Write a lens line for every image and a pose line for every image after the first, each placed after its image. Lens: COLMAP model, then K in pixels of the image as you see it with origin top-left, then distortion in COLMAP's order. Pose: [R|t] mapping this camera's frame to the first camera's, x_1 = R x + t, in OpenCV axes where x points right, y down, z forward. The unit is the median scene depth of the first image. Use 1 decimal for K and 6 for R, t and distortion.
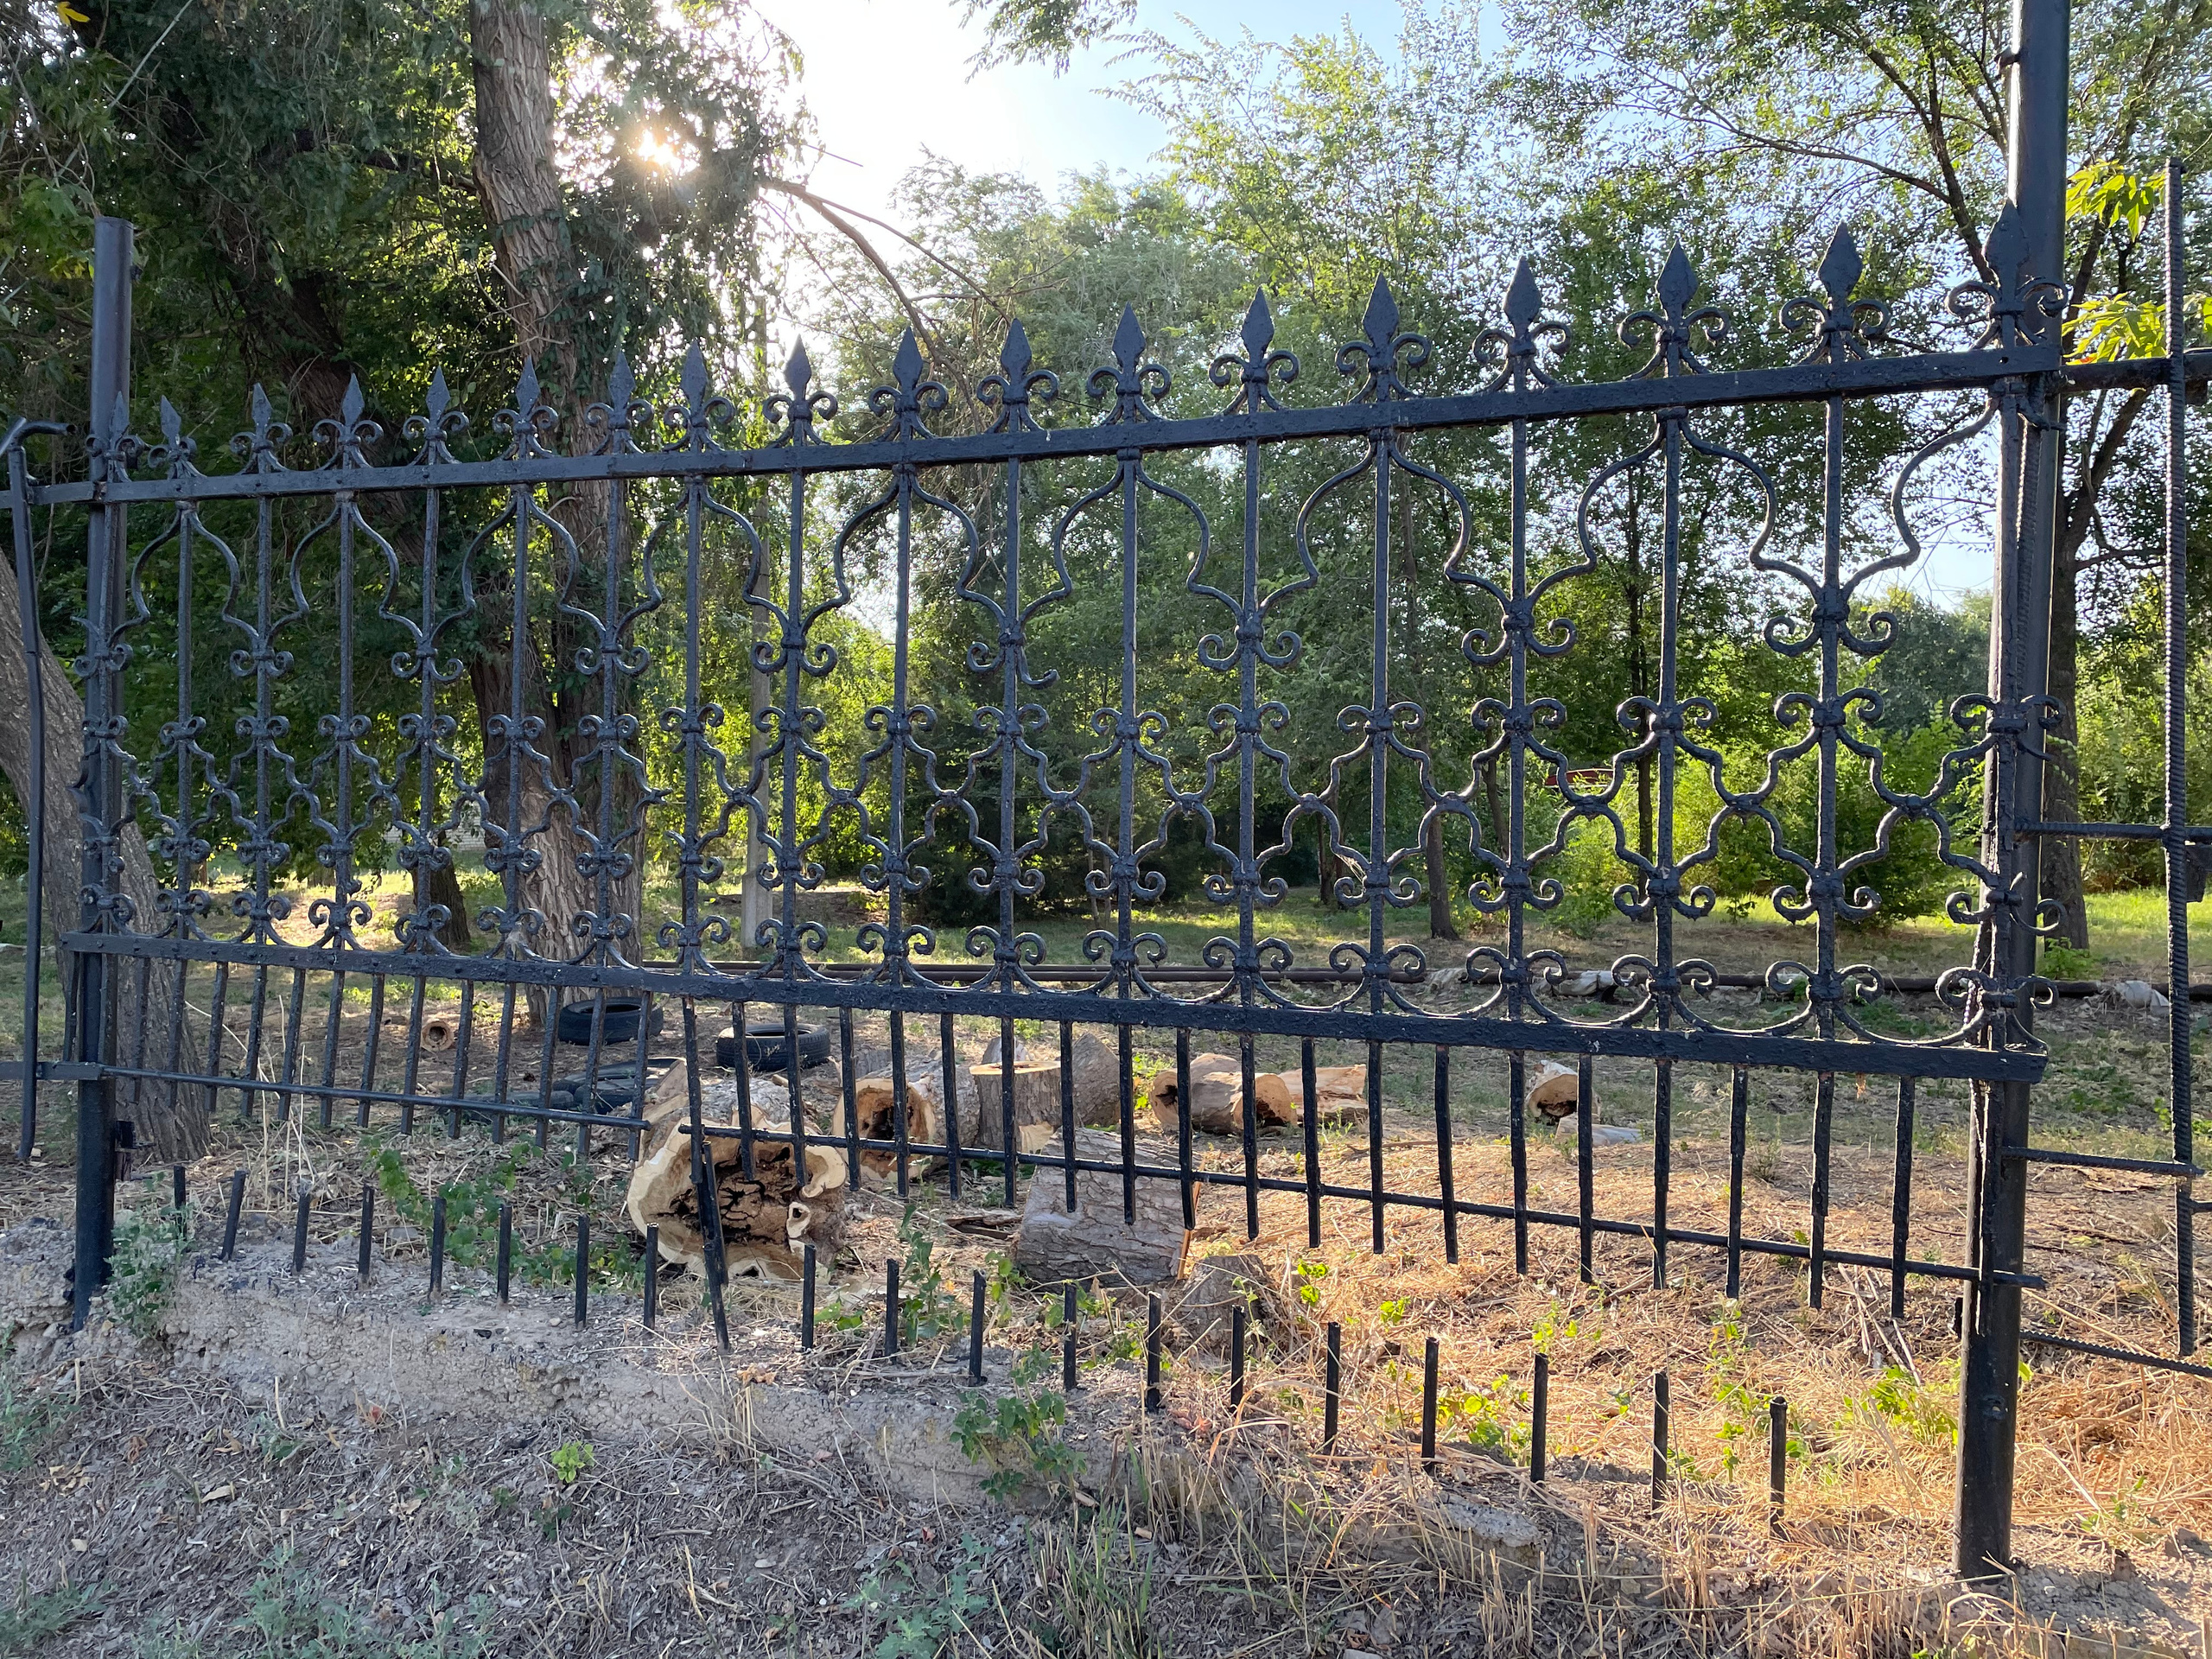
lens RADIAL K [[1675.6, 0, 1111.7], [0, 1675.6, 842.1], [0, 0, 1]] dist [0.081420, -0.099170]
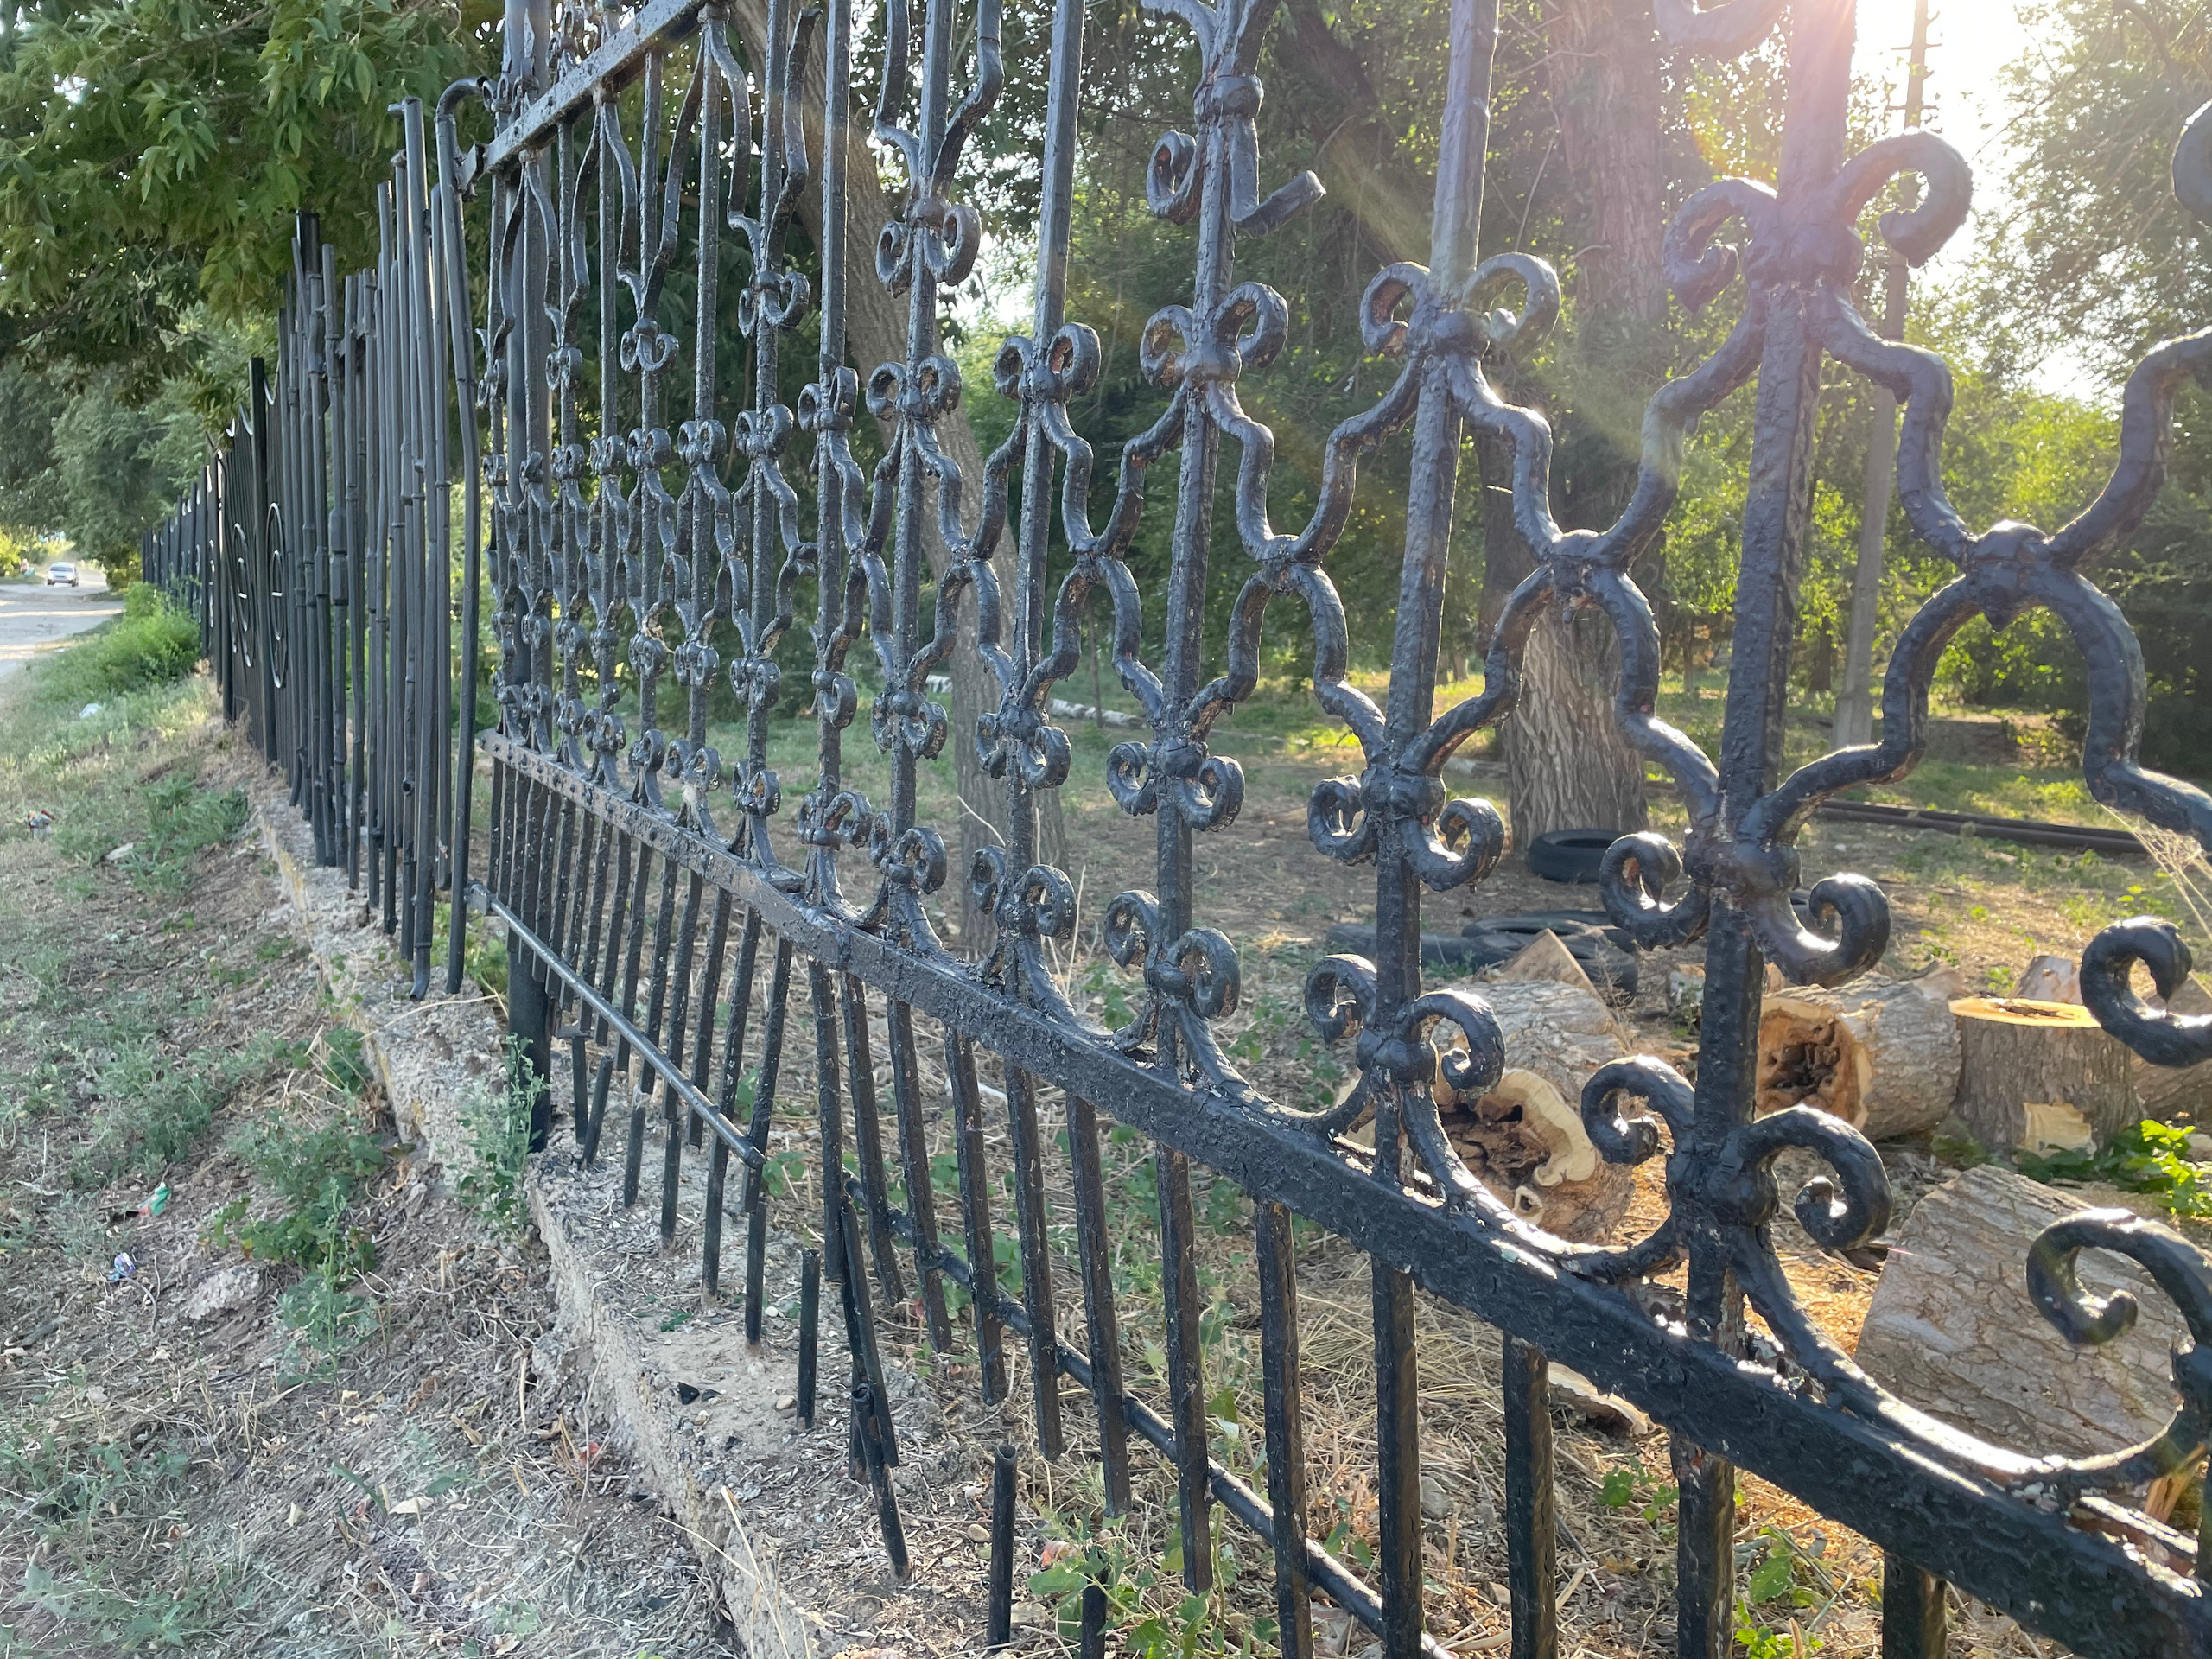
lens RADIAL K [[1675.6, 0, 1127.1], [0, 1675.6, 798.9], [0, 0, 1]] dist [0.081420, -0.099170]
pose [[0.791738, 0.095201, -0.603397, 0.121916], [-0.041045, 0.993840, 0.102948, -0.011602], [0.609481, -0.056741, 0.790768, 0.523892]]
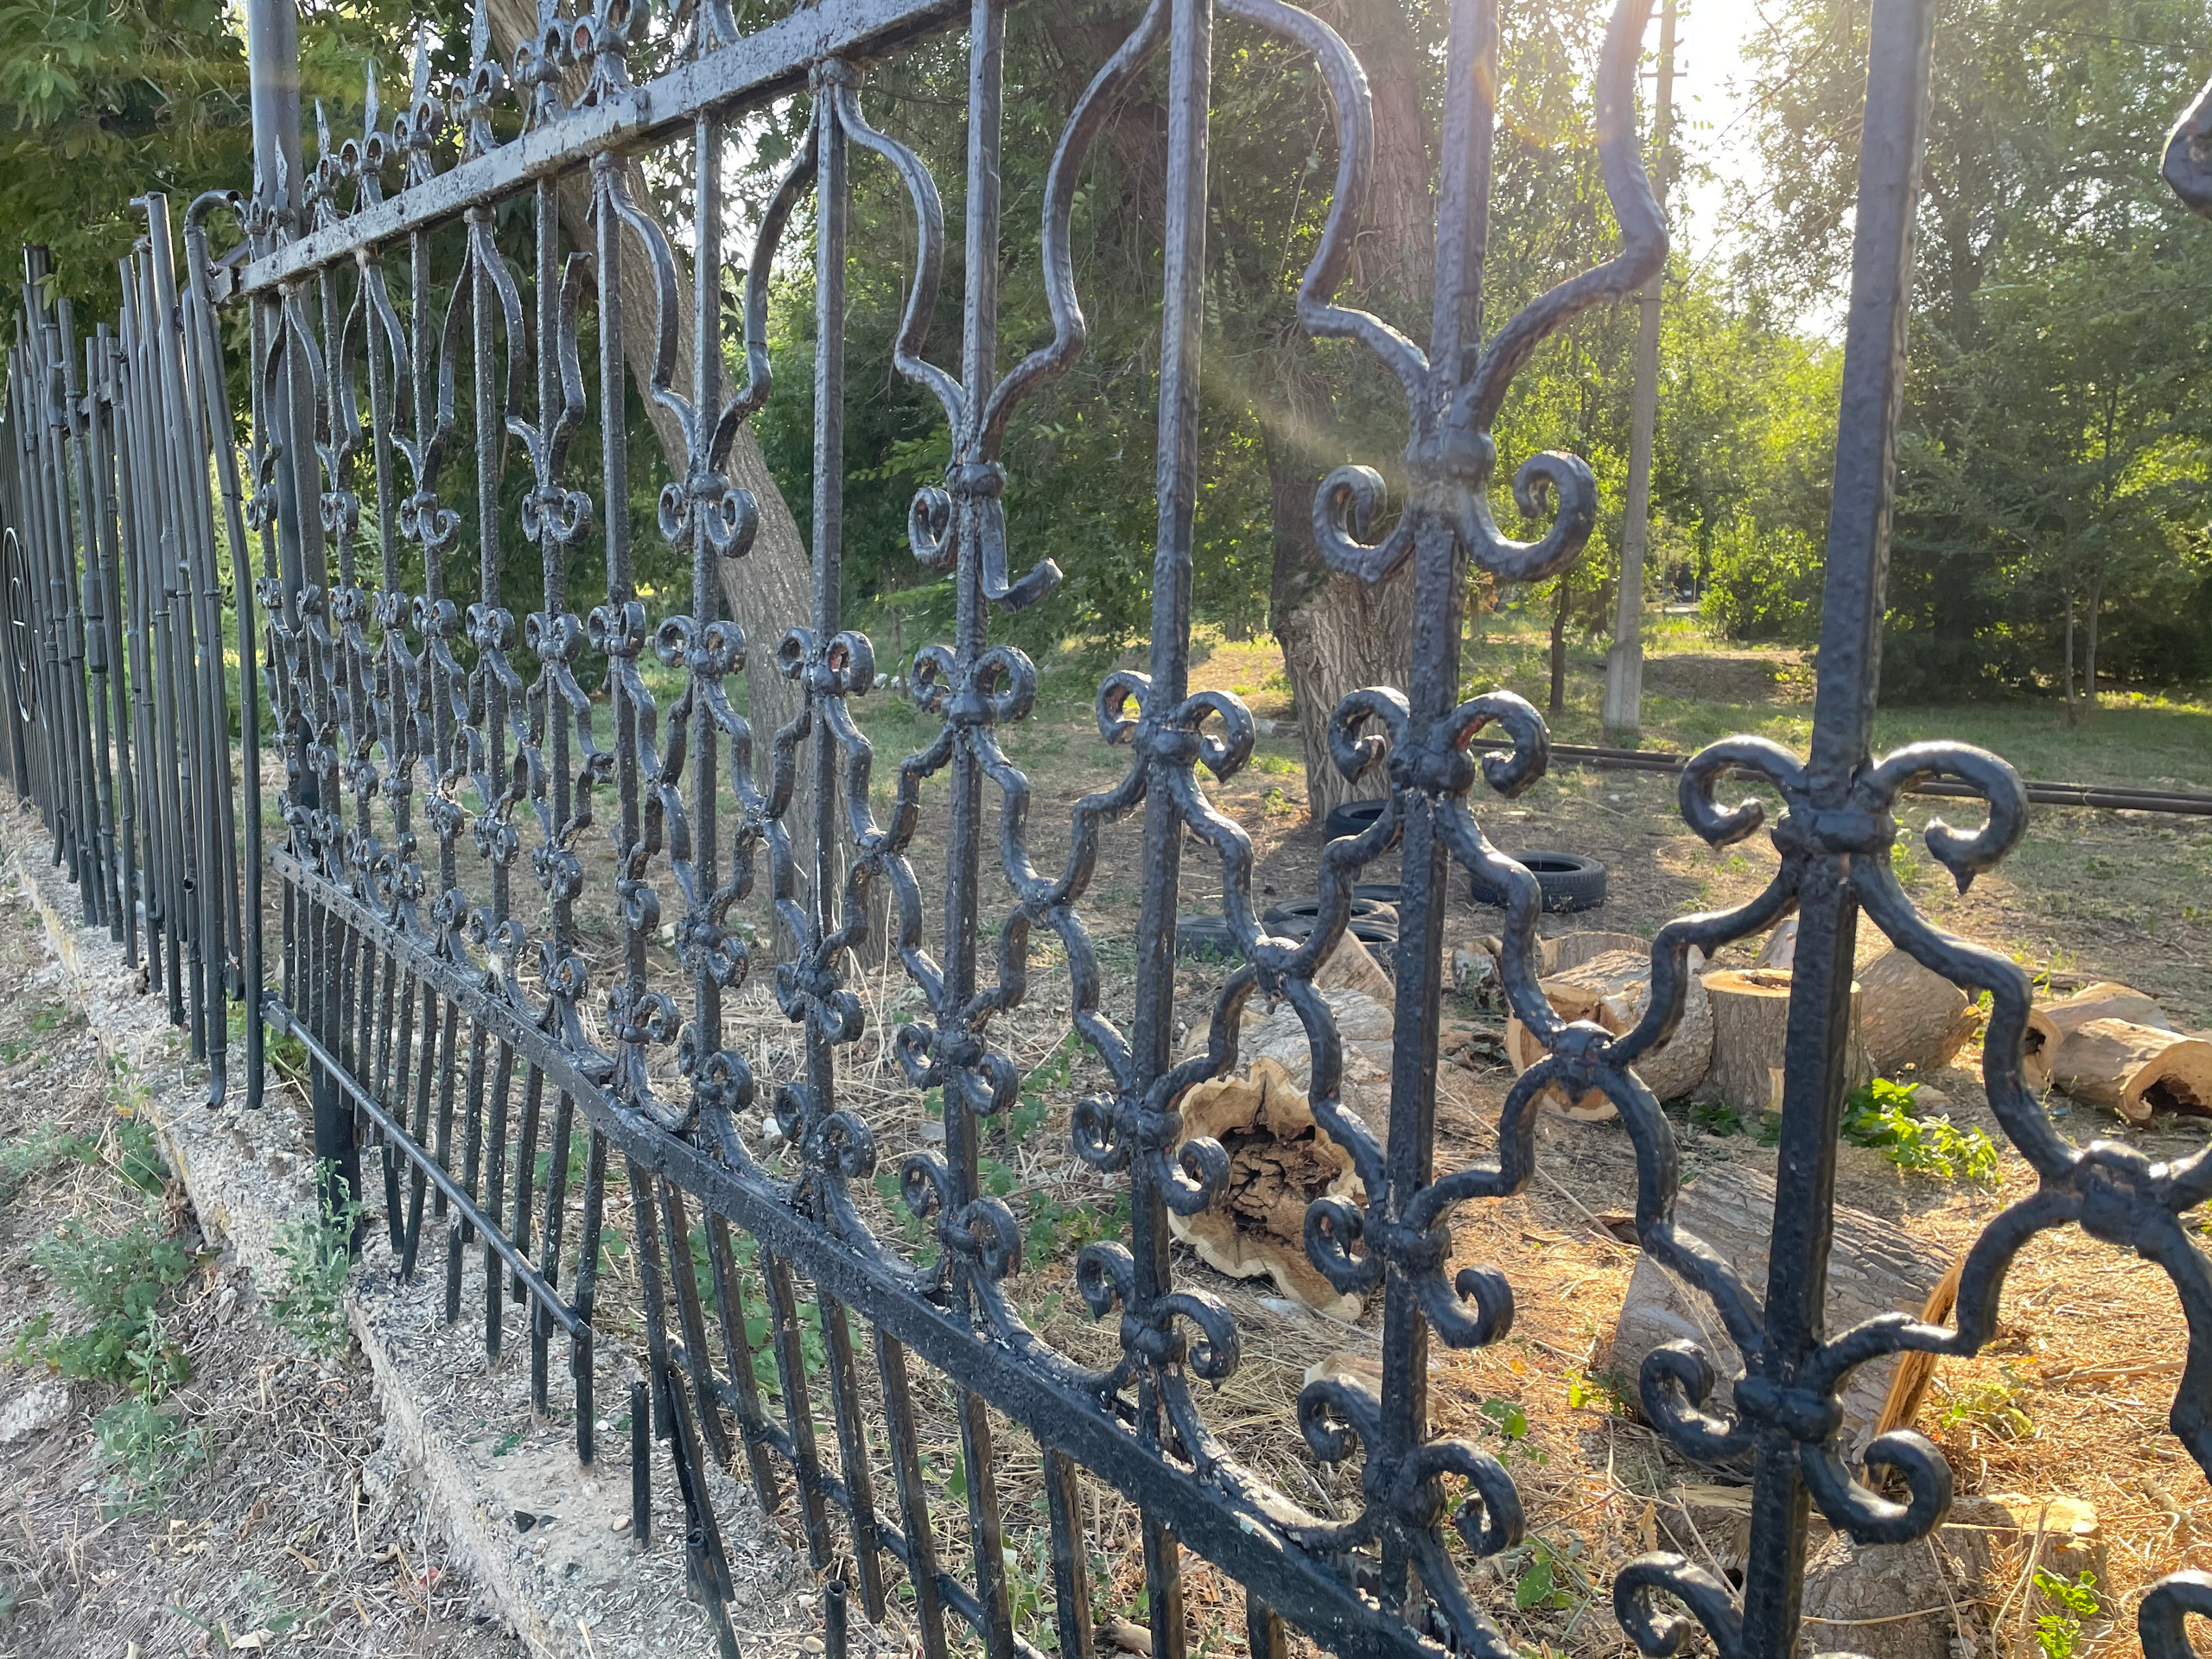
lens RADIAL K [[1675.6, 0, 1128.3], [0, 1675.6, 811.4], [0, 0, 1]] dist [0.081420, -0.099170]
pose [[0.858241, 0.080438, -0.506905, 0.143857], [-0.011573, 0.990424, 0.137570, -0.079727], [0.513117, -0.112201, 0.850954, 0.502310]]
